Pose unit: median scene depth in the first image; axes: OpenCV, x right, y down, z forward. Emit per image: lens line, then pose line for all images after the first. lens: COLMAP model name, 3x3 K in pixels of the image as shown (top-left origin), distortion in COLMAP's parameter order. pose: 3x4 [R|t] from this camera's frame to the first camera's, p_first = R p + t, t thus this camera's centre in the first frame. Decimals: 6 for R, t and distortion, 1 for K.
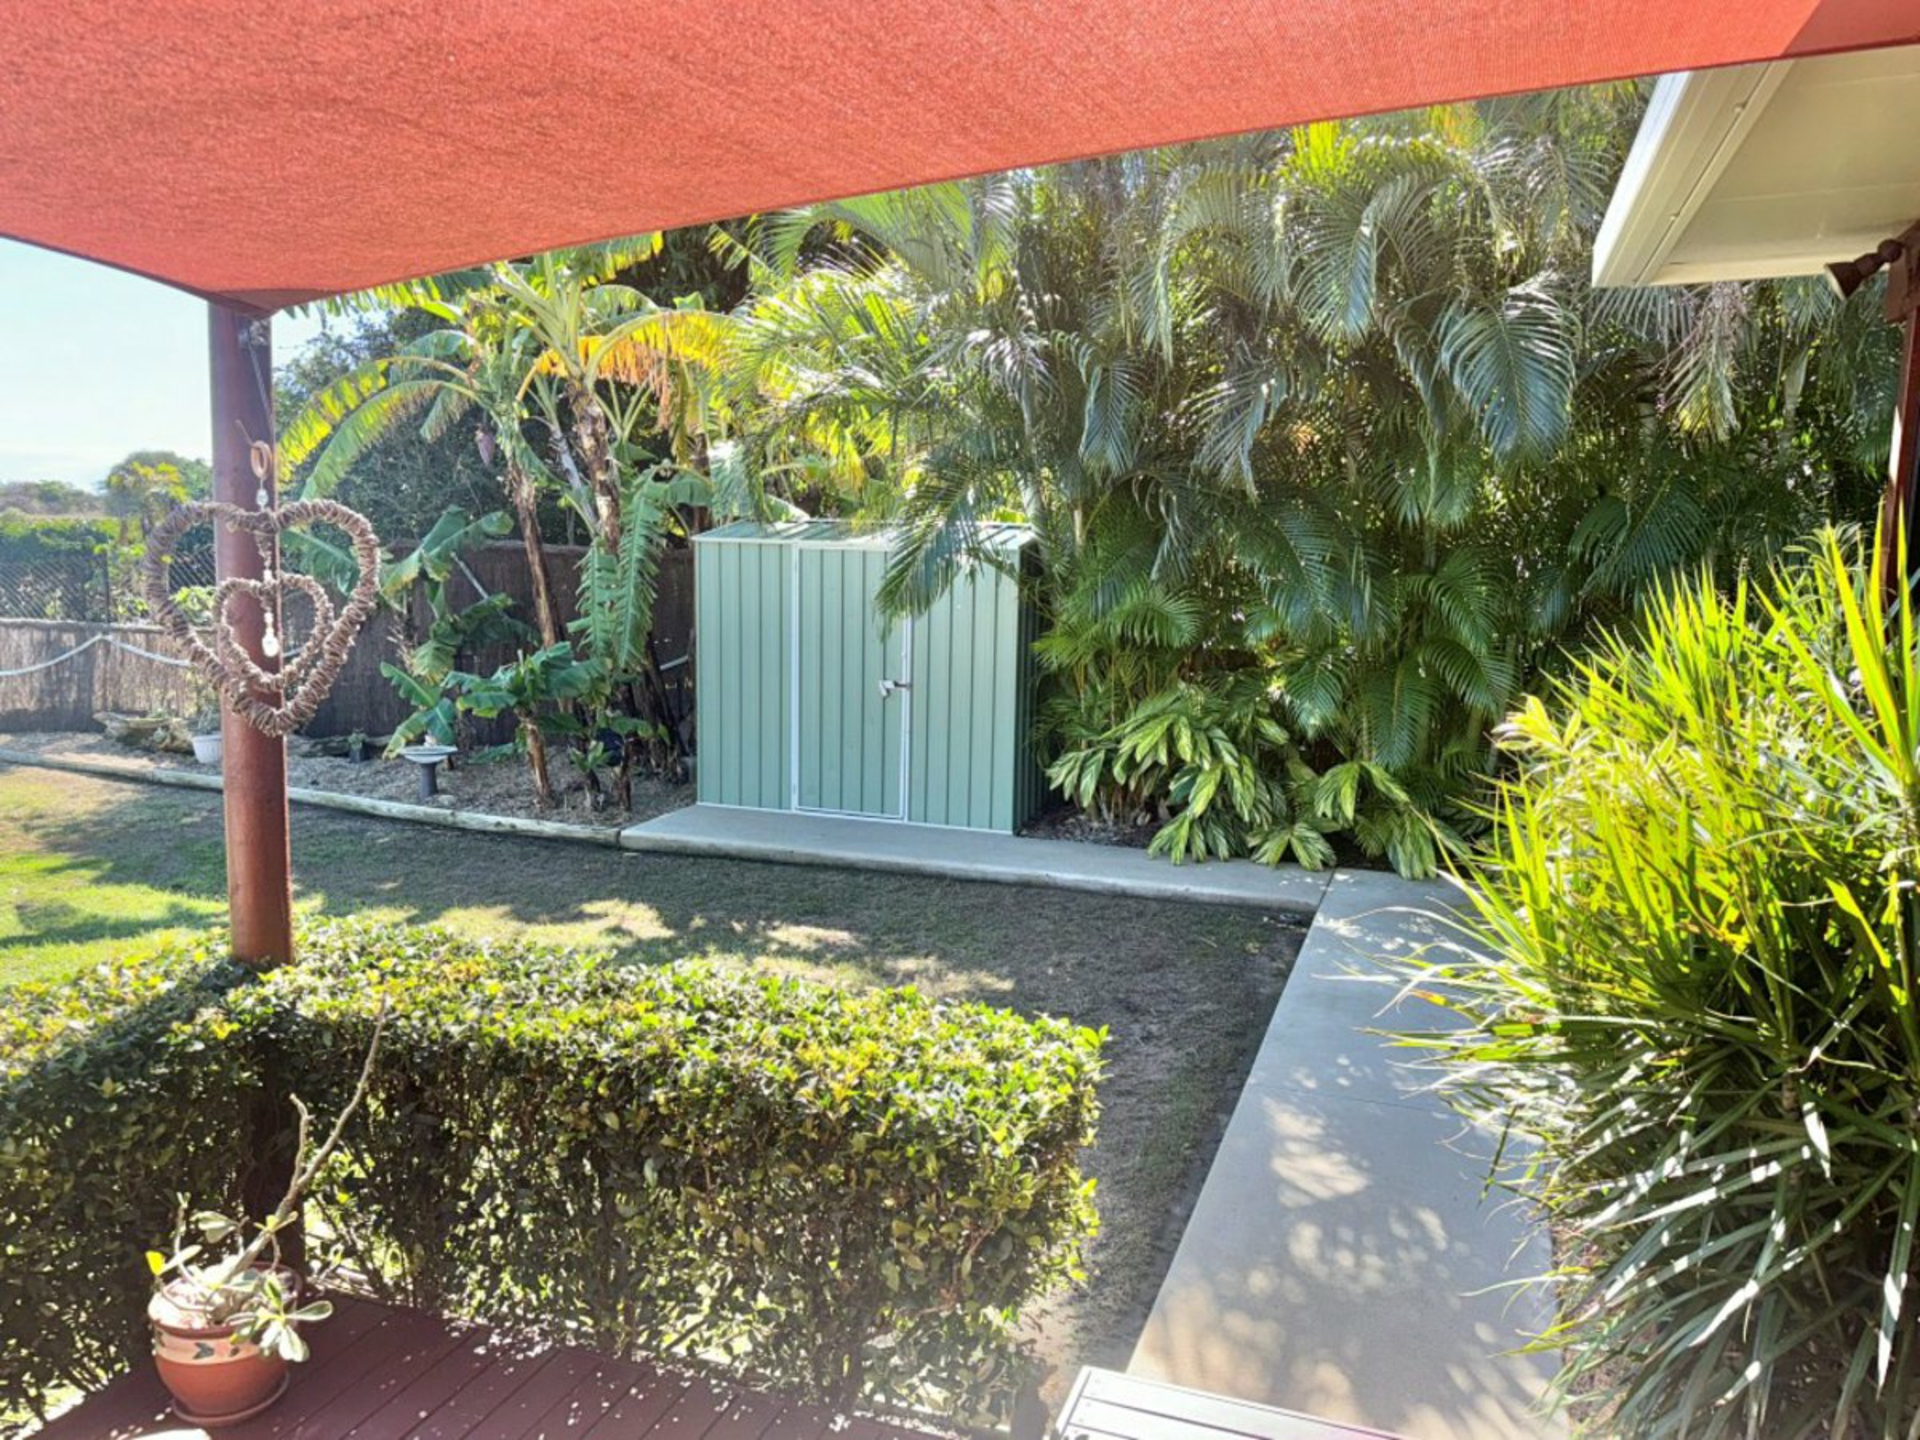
lens RADIAL K [[1427.7, 0, 965.1], [0, 1427.7, 716.6], [0, 0, 1]] dist [0.026944, -0.007584]
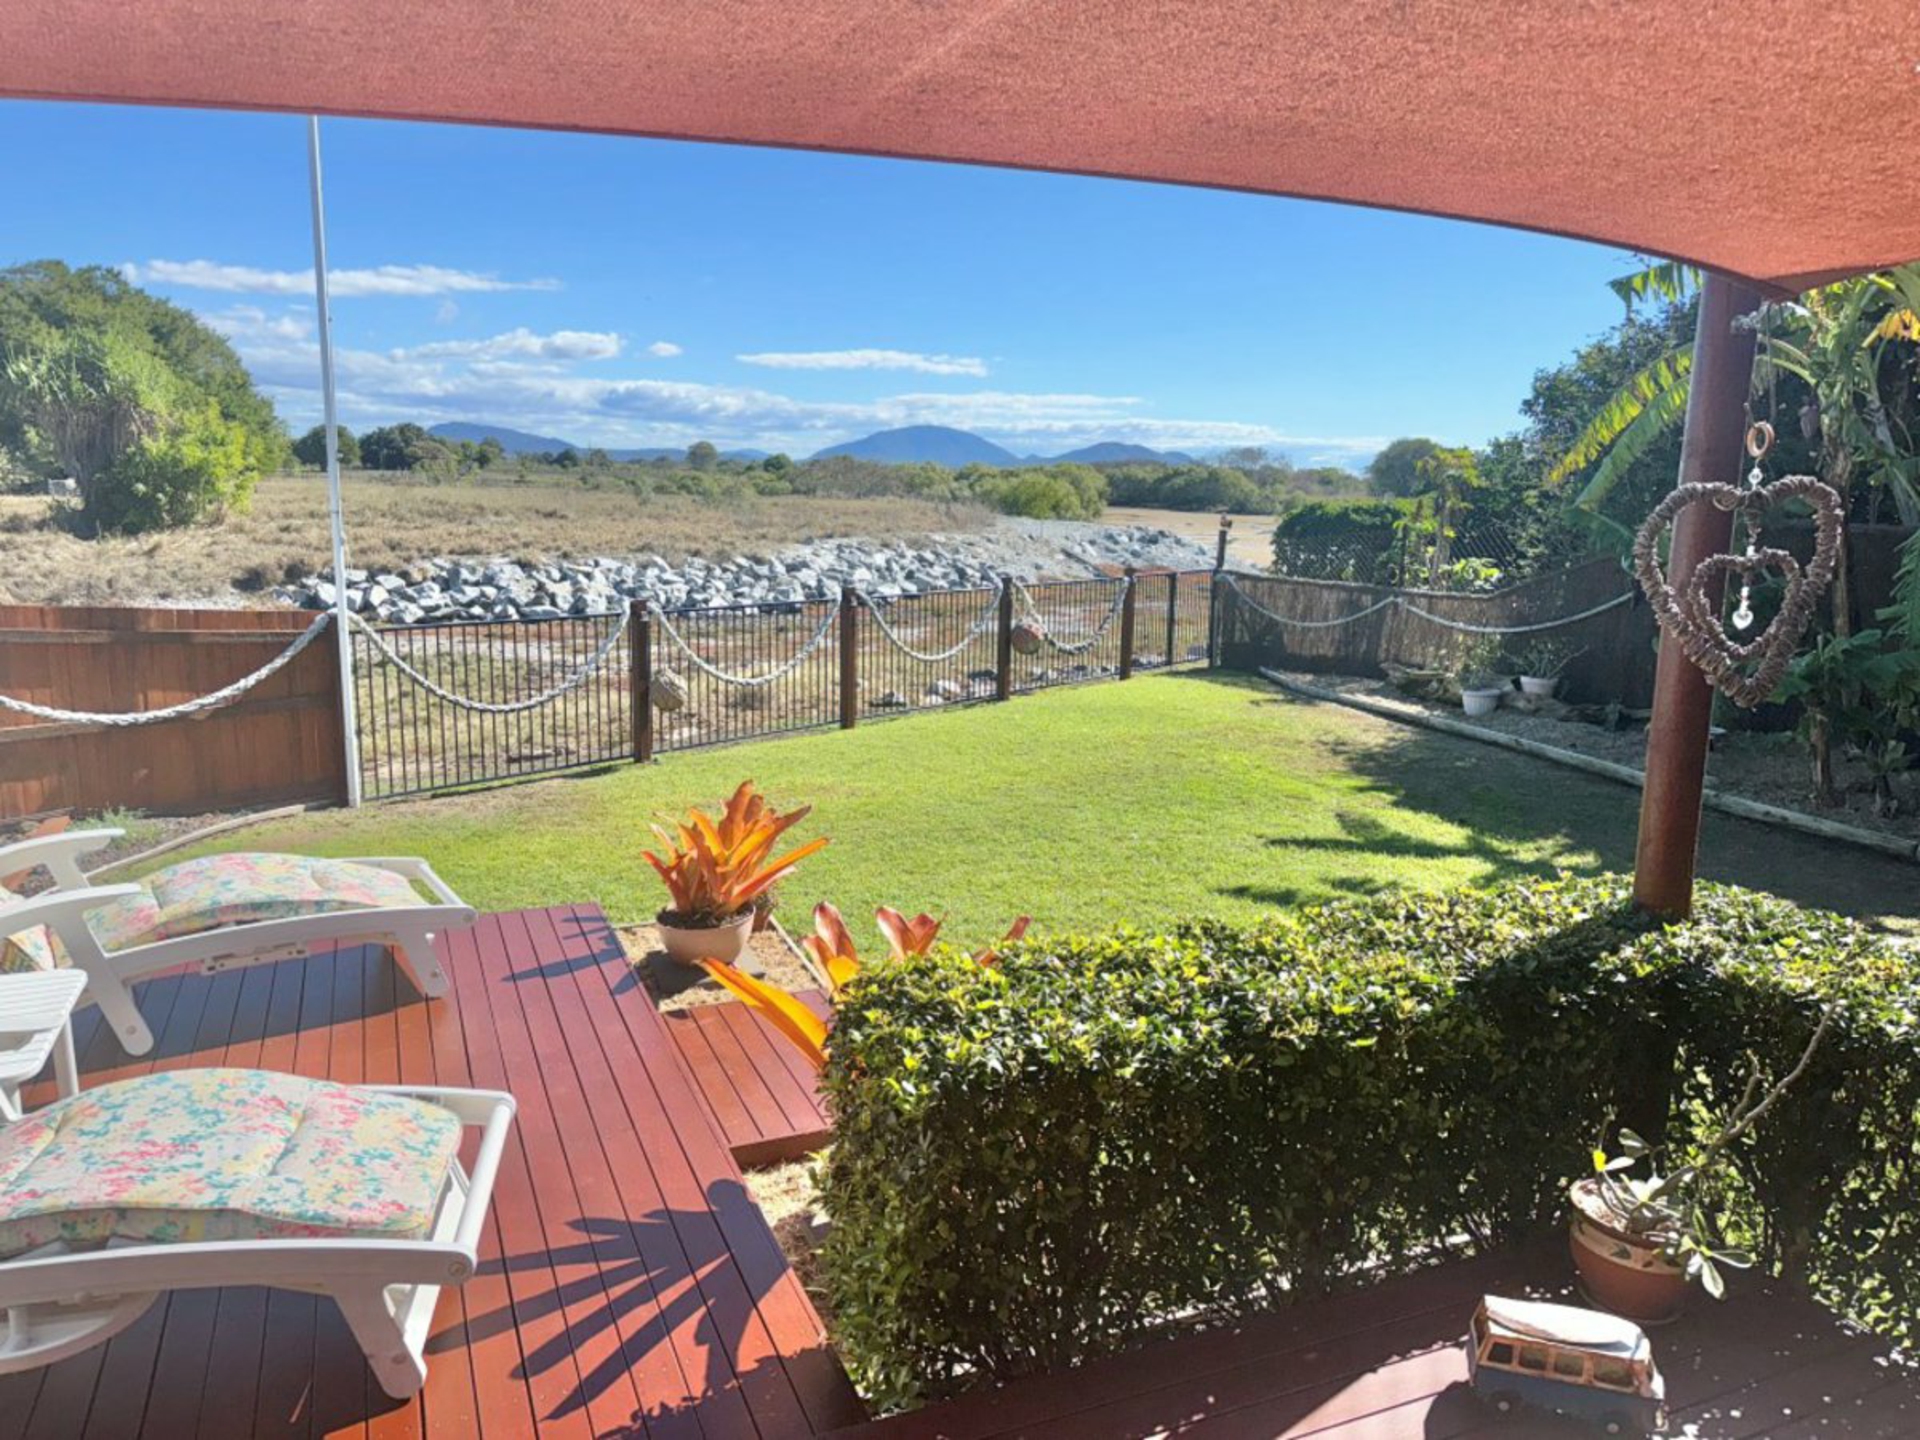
lens RADIAL K [[1351.1, 0, 960.2], [0, 1351.1, 719.6], [0, 0, 1]] dist [0.014142, -0.014437]
pose [[0.685524, 0.116338, -0.718695, -0.064401], [-0.097850, 0.992917, 0.067394, 0.005029], [0.721445, 0.024124, 0.692051, -0.035079]]
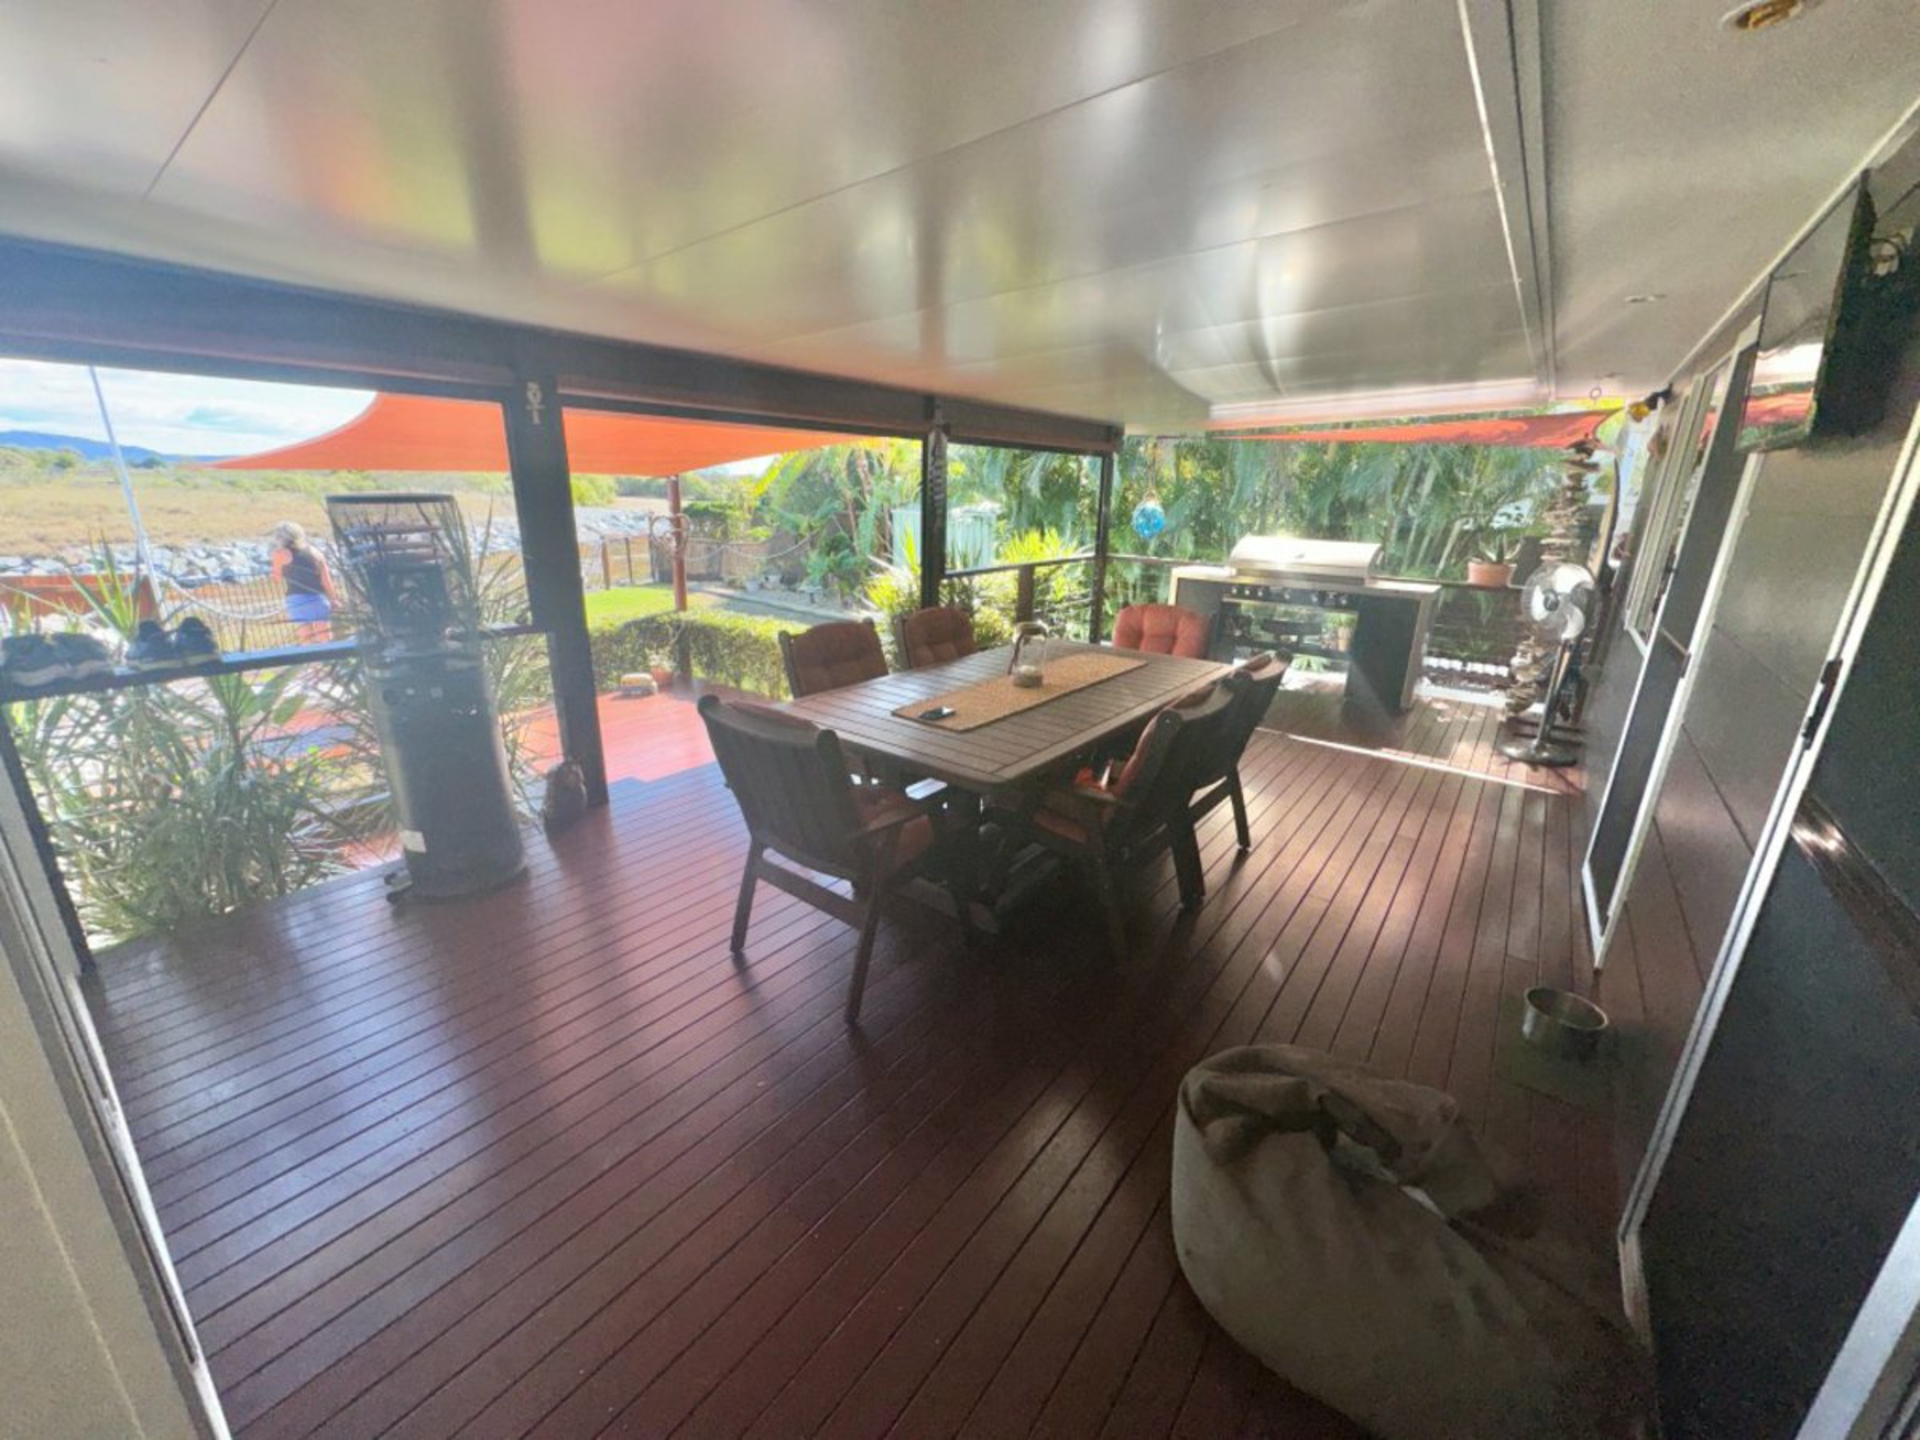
lens RADIAL K [[765.9, 0, 972.1], [0, 765.9, 714.8], [0, 0, 1]] dist [-0.003482, -0.000689]
pose [[0.957172, 0.076325, -0.279277, 0.521236], [-0.033036, 0.987118, 0.156549, 0.033088], [0.287628, -0.140618, 0.947363, -0.528631]]
